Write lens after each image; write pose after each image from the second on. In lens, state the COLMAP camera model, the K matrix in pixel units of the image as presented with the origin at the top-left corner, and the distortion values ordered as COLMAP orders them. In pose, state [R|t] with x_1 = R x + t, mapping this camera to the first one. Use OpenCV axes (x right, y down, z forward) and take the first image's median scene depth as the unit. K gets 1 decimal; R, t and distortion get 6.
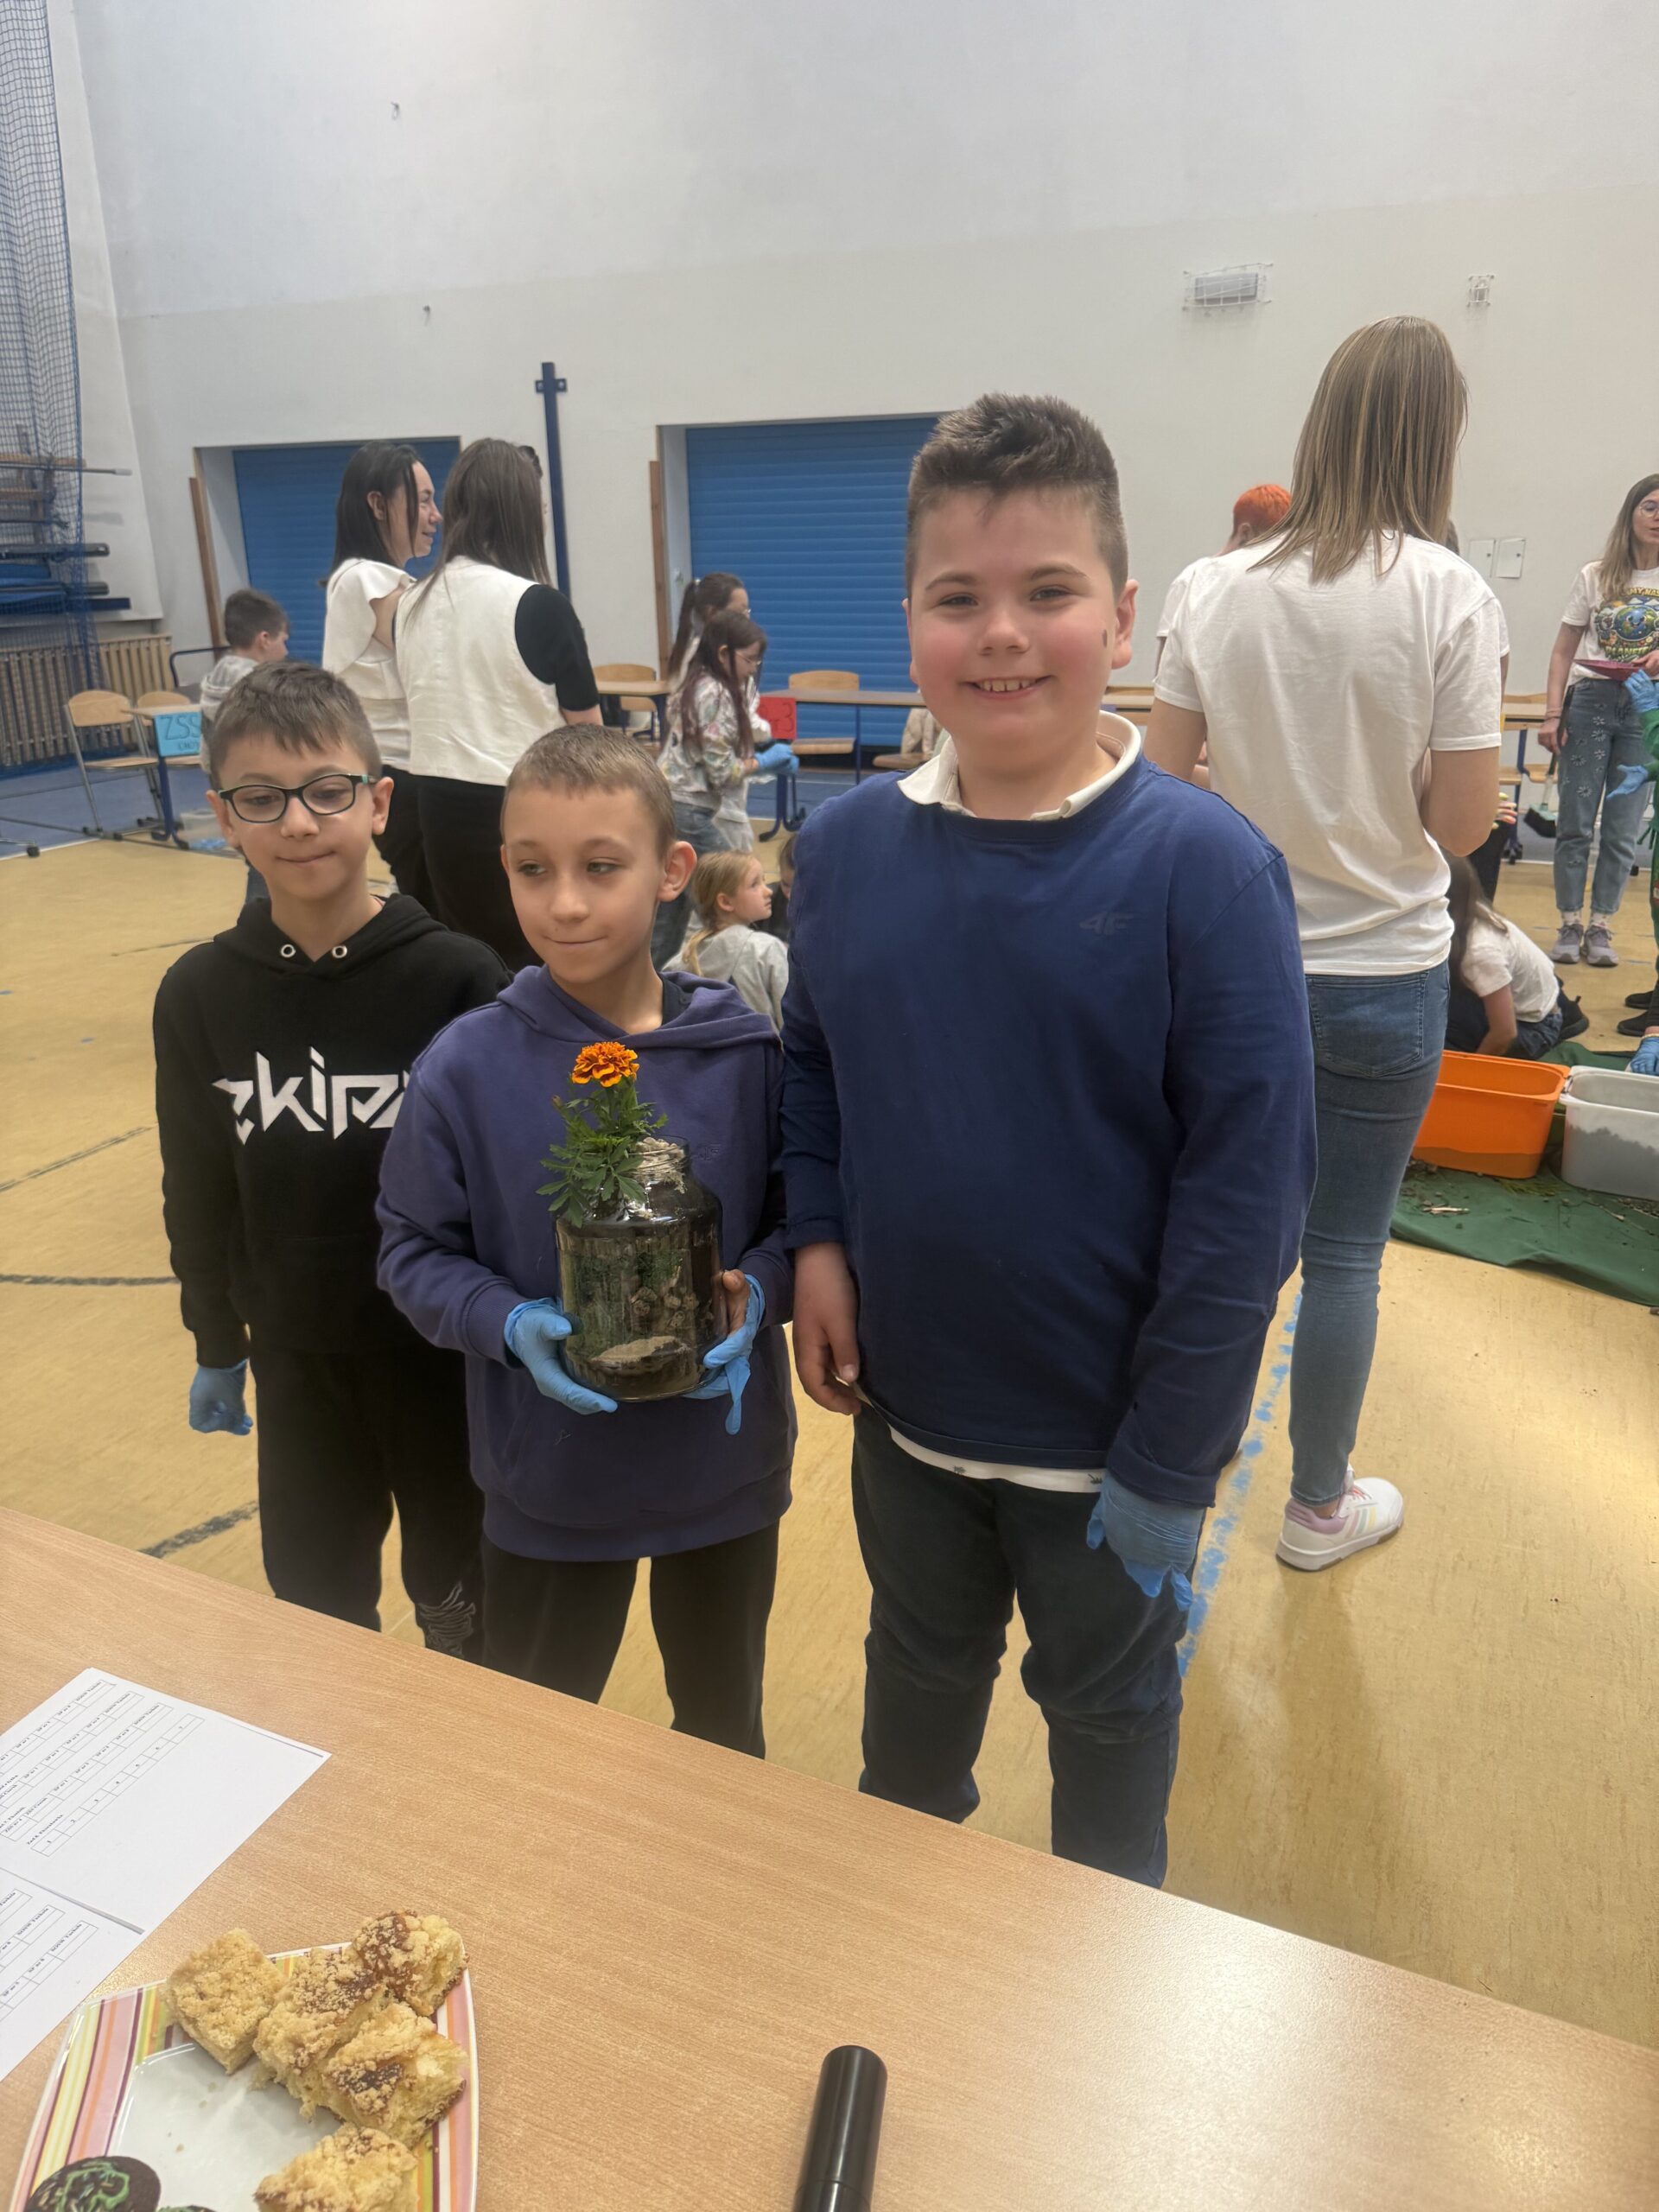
lens RADIAL K [[1524.3, 0, 821.5], [0, 1524.3, 1131.3], [0, 0, 1]] dist [0.067110, -0.095049]
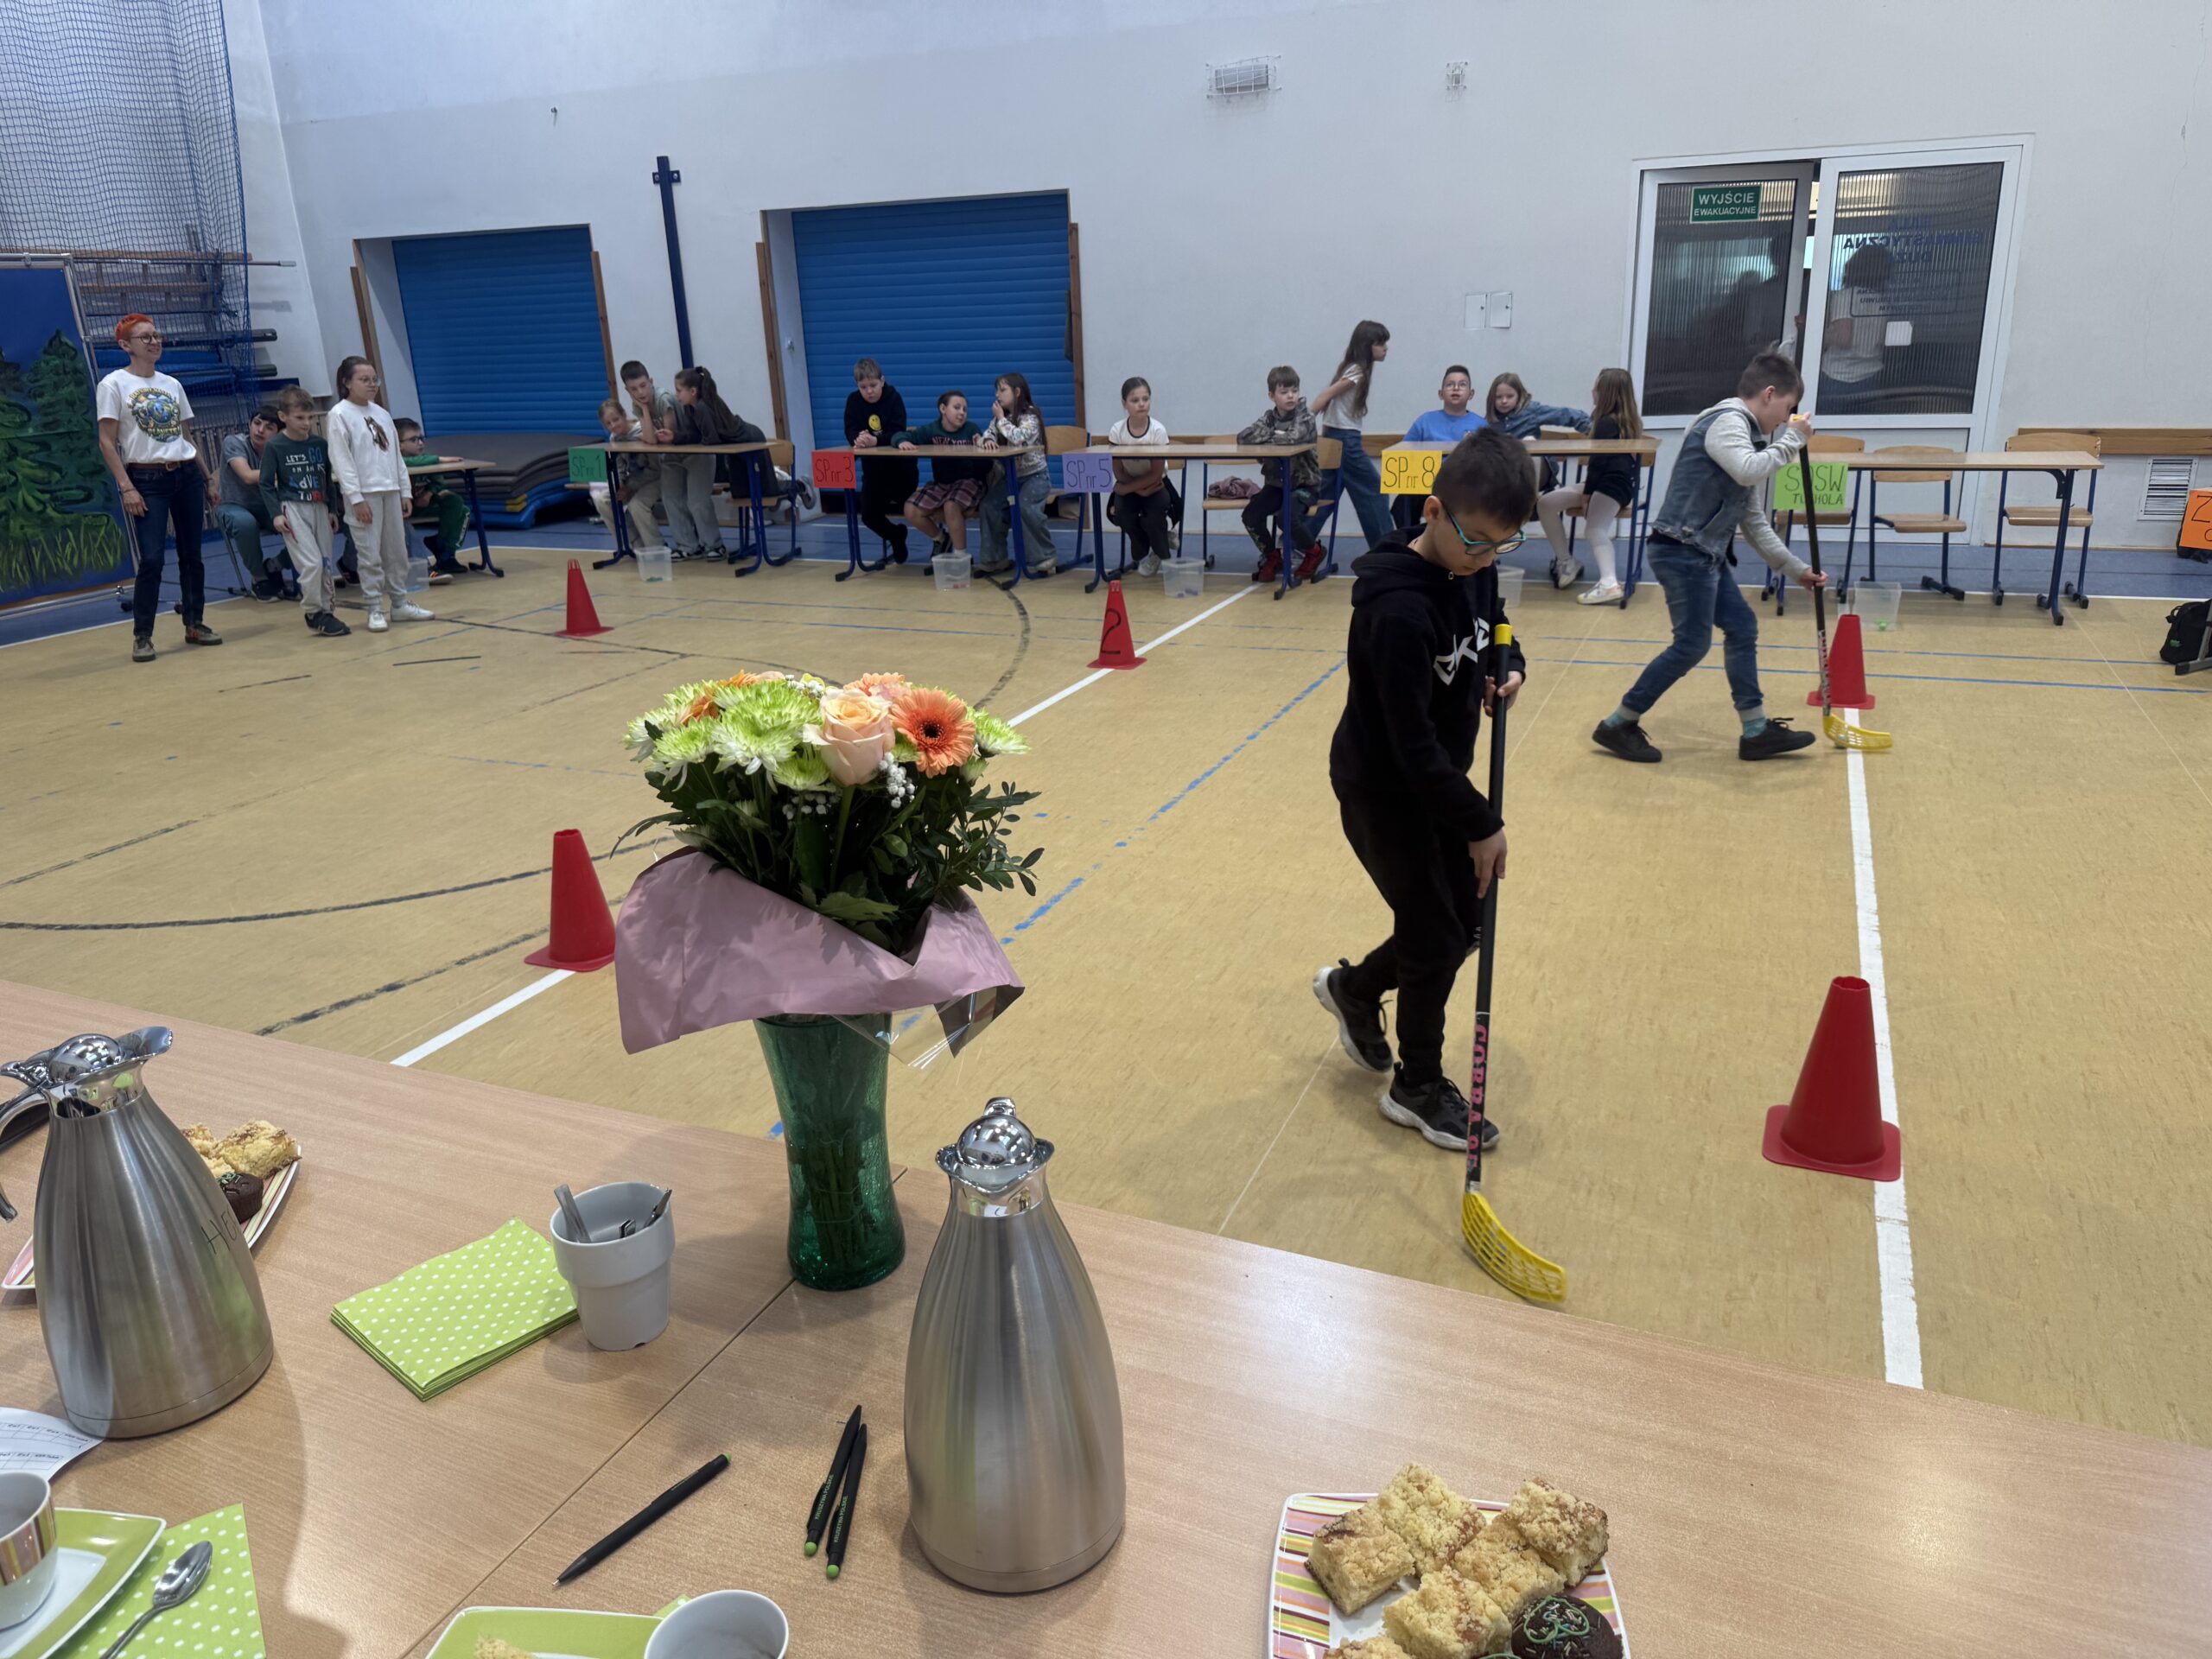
lens RADIAL K [[1574.6, 0, 1106.0], [0, 1574.6, 829.5], [0, 0, 1]] dist [0.094158, -0.116350]
pose [[0.999567, -0.027952, -0.009211, 0.122918], [0.027516, 0.998634, -0.044422, 0.035085], [0.010440, 0.044150, 0.998970, -0.102747]]
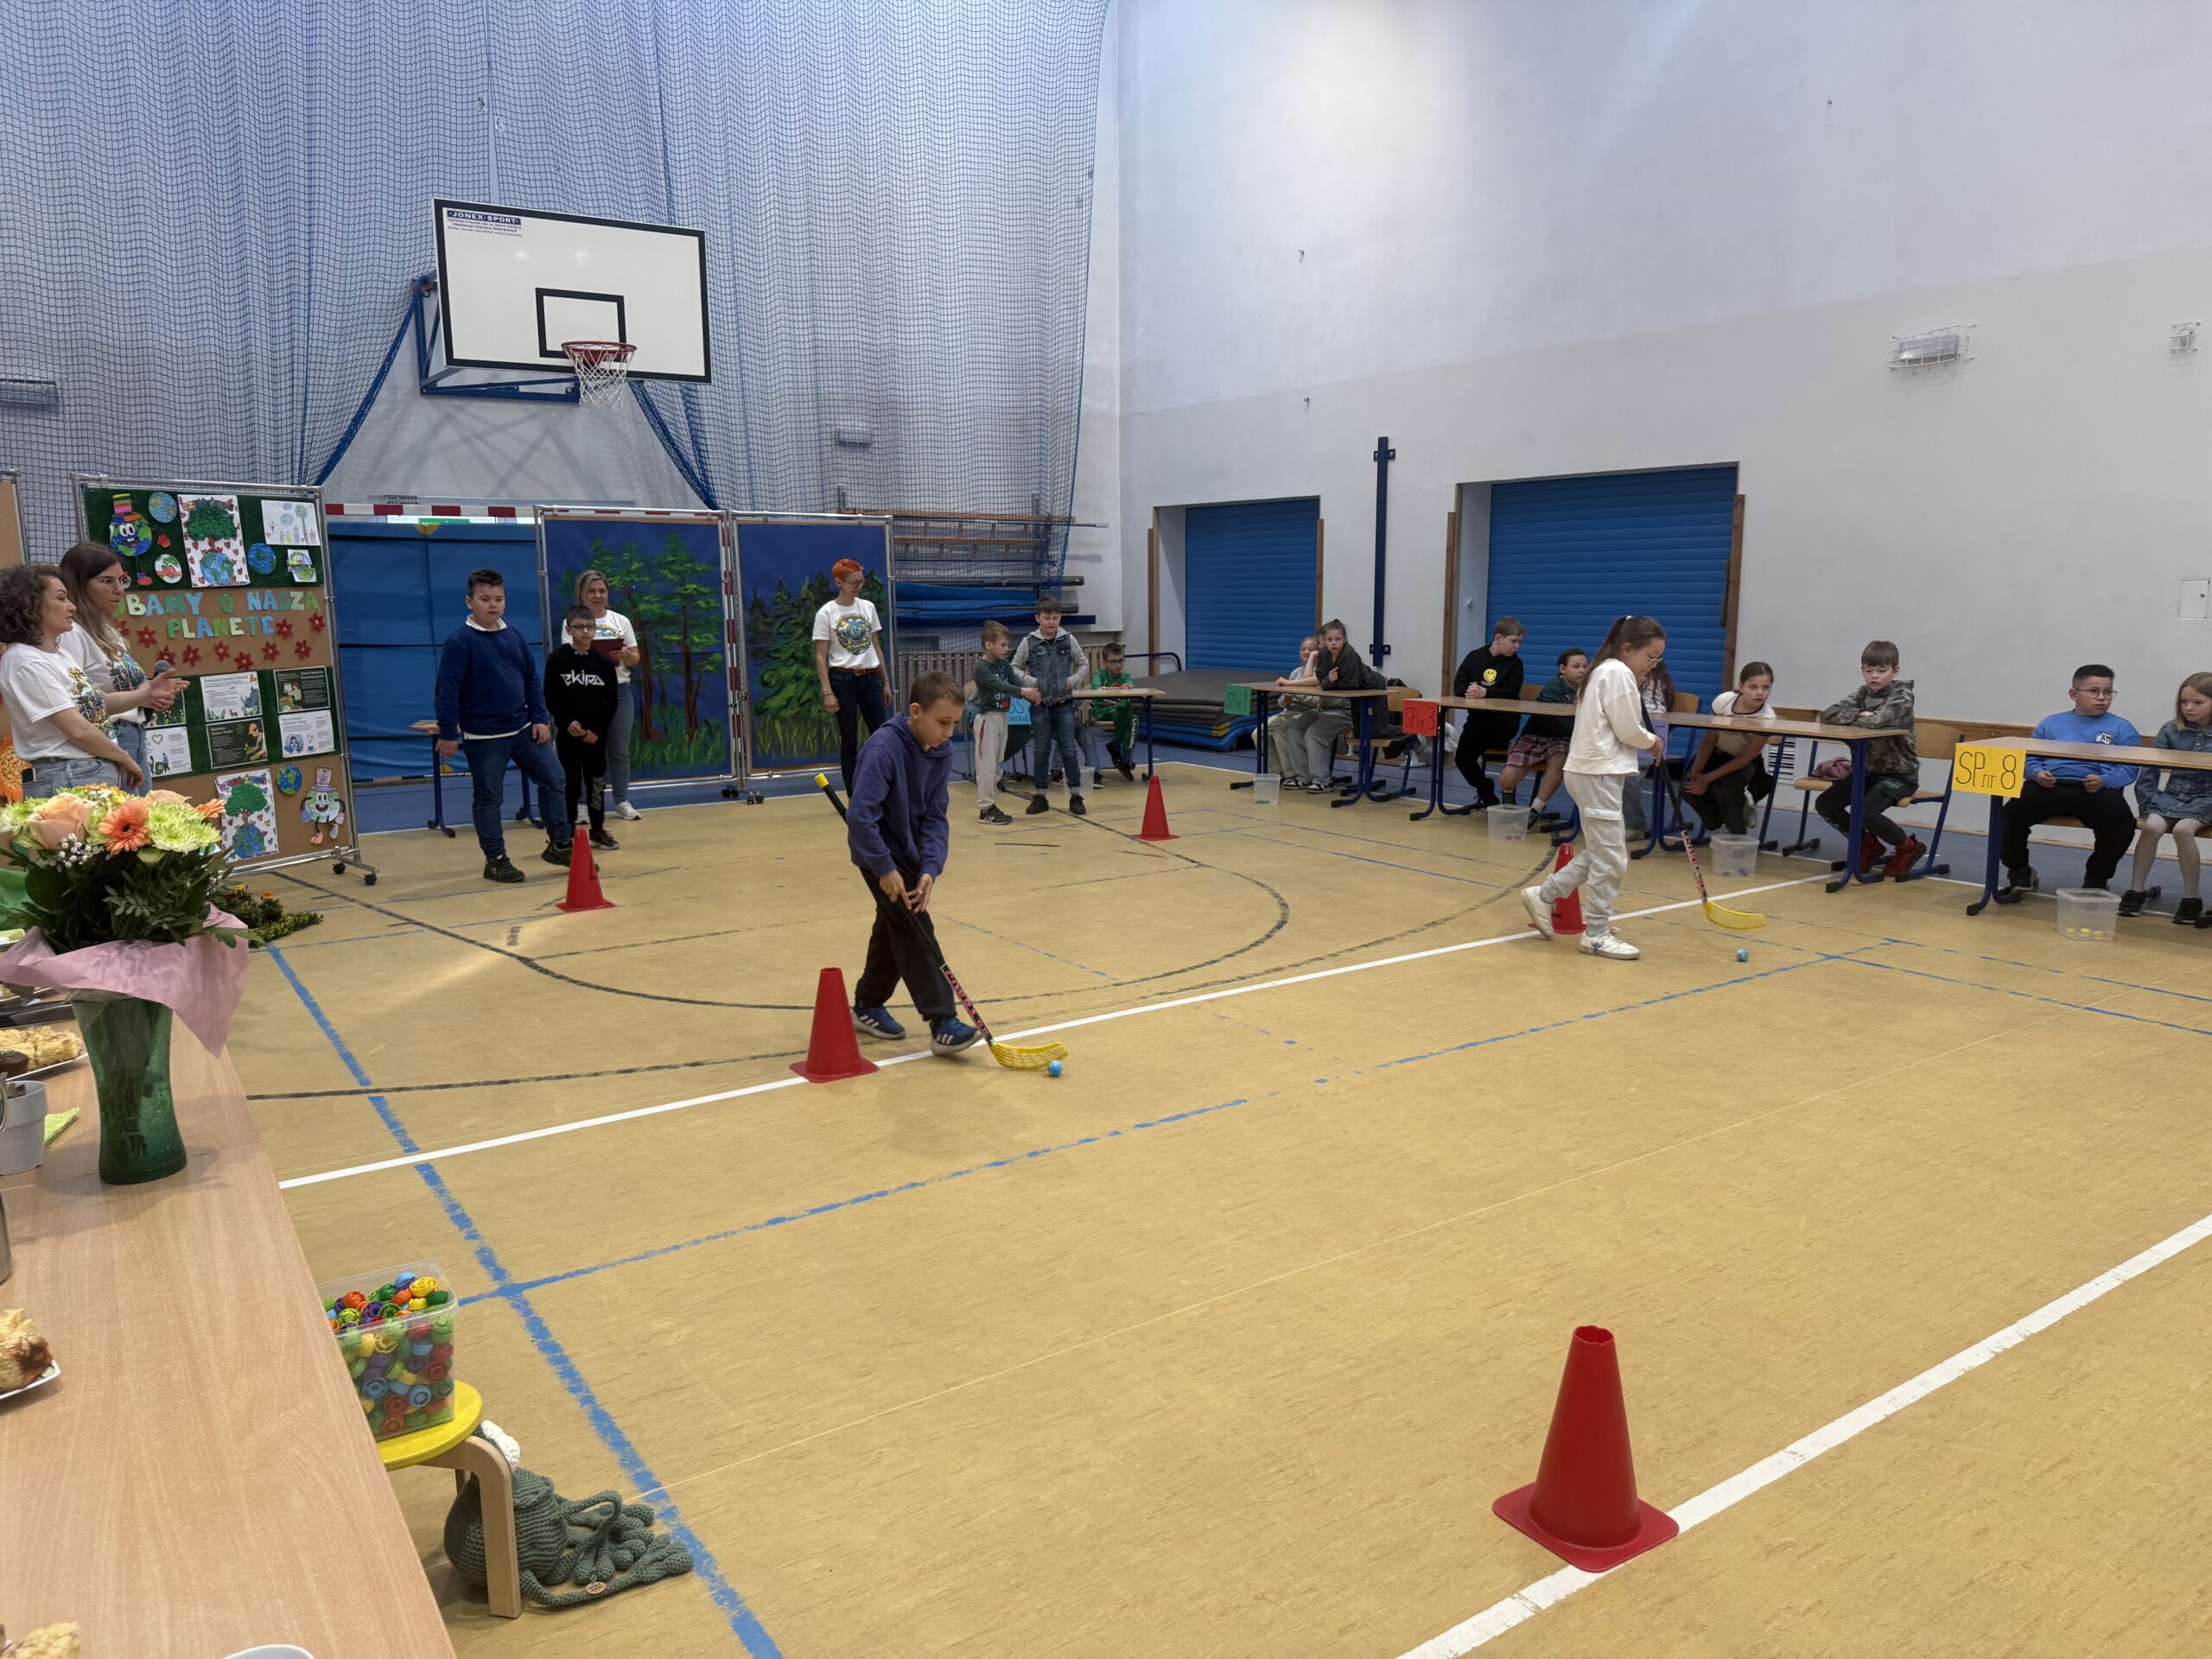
lens RADIAL K [[1574.6, 0, 1106.0], [0, 1574.6, 829.5], [0, 0, 1]] dist [0.094158, -0.116350]
pose [[0.847935, 0.089794, -0.522440, 0.298138], [-0.193307, 0.970062, -0.147013, 0.028468], [0.493598, 0.225649, 0.839907, -0.089109]]
